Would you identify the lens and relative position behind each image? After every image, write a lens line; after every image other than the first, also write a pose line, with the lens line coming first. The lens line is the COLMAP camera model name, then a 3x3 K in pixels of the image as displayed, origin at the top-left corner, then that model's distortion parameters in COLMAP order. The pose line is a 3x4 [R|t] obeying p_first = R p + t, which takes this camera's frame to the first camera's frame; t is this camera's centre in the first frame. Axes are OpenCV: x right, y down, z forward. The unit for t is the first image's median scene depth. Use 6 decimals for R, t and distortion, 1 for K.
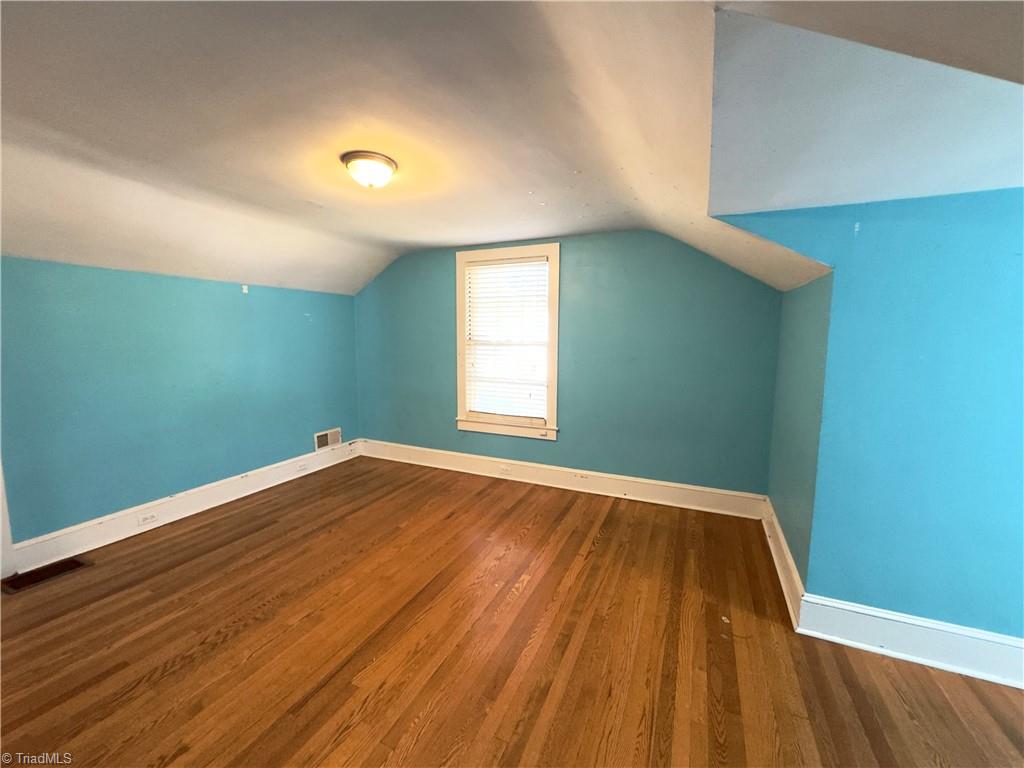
lens RADIAL K [[410.8, 0, 513.8], [0, 410.8, 381.9], [0, 0, 1]] dist [-0.001365, -0.000100]
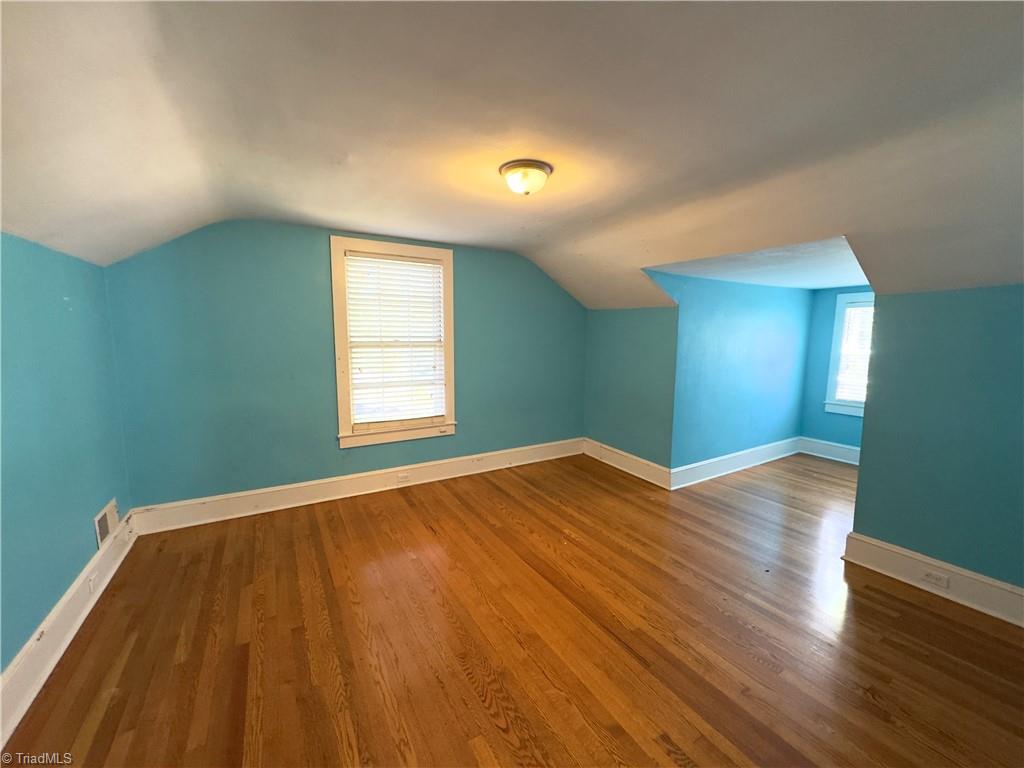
lens RADIAL K [[410.8, 0, 513.8], [0, 410.8, 381.9], [0, 0, 1]] dist [-0.001365, -0.000100]
pose [[0.570678, -0.098789, 0.815210, -0.721754], [0.088071, 0.994374, 0.058847, -0.045026], [-0.816437, 0.038214, 0.576169, 0.270081]]
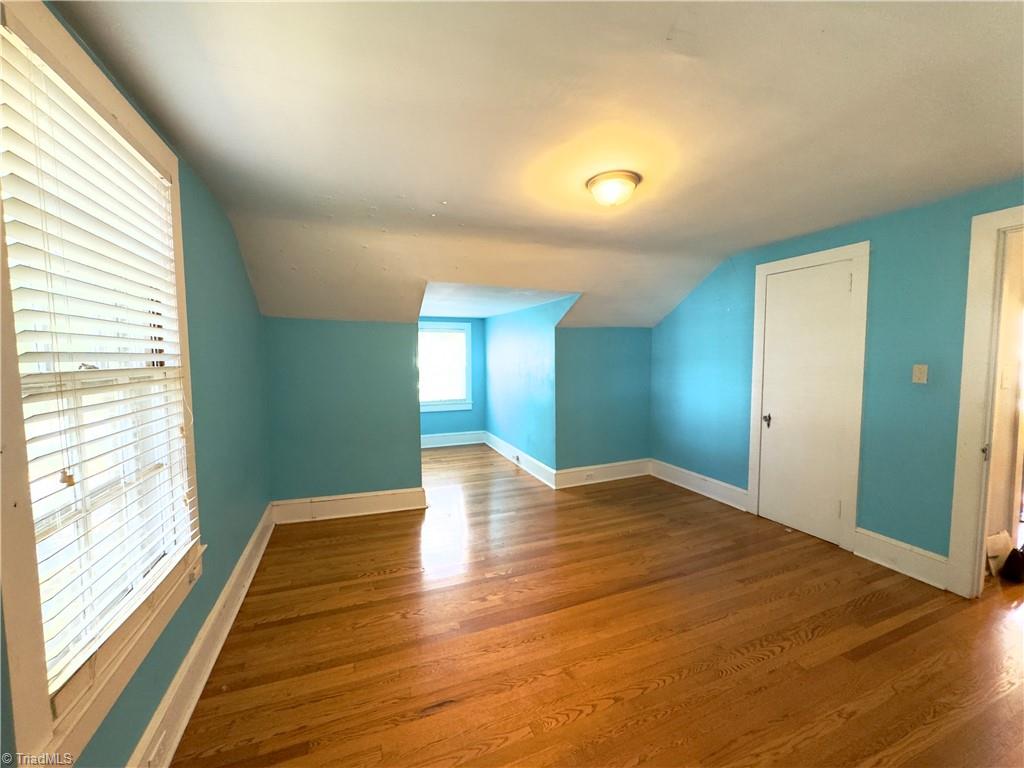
lens RADIAL K [[407.7, 0, 512.0], [0, 407.7, 384.0], [0, 0, 1]] dist [-0.001757, -0.000189]
pose [[-0.724903, -0.050166, 0.687022, -0.507867], [0.077375, 0.985103, 0.153573, -0.127253], [-0.684492, 0.164484, -0.710222, 1.133802]]
